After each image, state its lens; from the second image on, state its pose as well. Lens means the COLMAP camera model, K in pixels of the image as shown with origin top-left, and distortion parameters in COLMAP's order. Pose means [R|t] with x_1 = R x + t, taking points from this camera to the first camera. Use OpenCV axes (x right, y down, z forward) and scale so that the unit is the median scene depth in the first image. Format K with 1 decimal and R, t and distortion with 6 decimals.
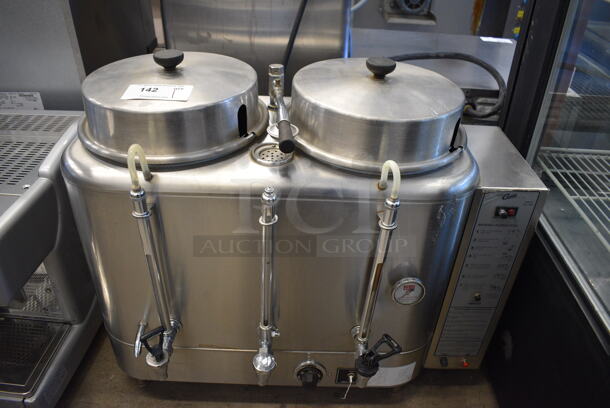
lens RADIAL K [[466.4, 0, 304.3], [0, 466.4, 204.8], [0, 0, 1]] dist [-0.084779, 0.013914]
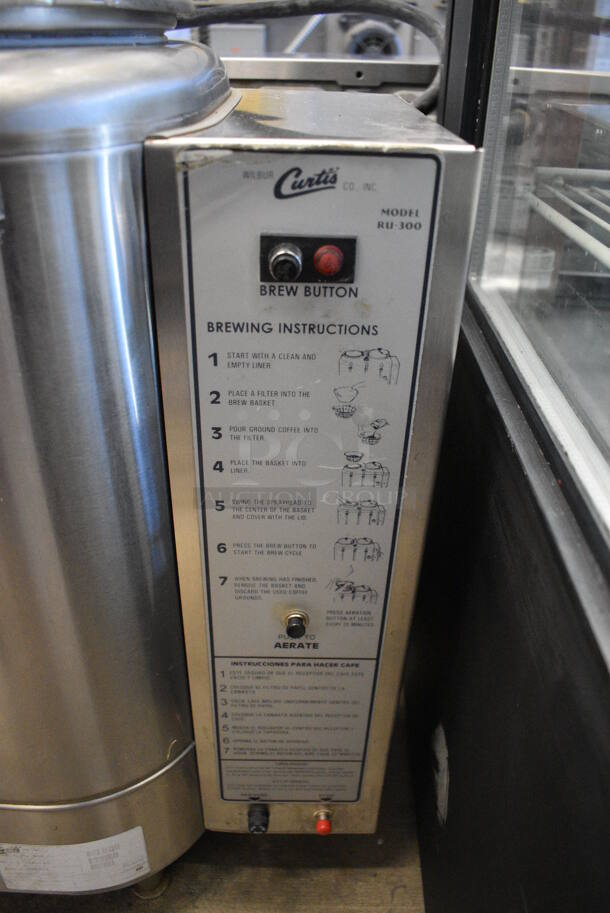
lens RADIAL K [[698.1, 0, 297.9], [0, 698.1, 457.1], [0, 0, 1]] dist [-0.084779, 0.013914]
pose [[0.999918, -0.012541, 0.002674, 0.406197], [0.012605, 0.999596, -0.025466, 0.117173], [-0.002353, 0.025498, 0.999672, 0.608078]]
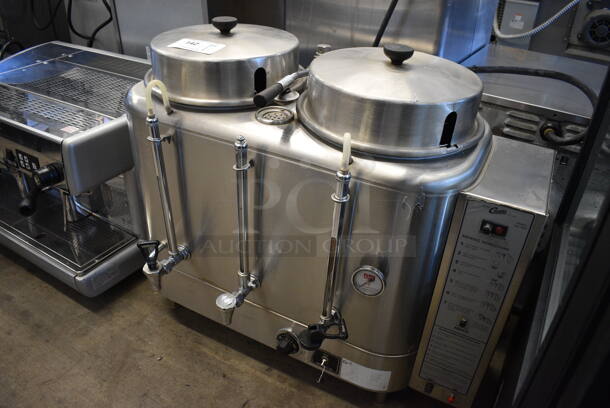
lens RADIAL K [[466.4, 0, 304.9], [0, 466.4, 205.7], [0, 0, 1]] dist [-0.084779, 0.013914]
pose [[0.886555, 0.251339, -0.388394, 0.422989], [-0.266872, 0.963624, 0.014417, 0.053797], [0.377889, 0.090870, 0.921381, 0.034052]]
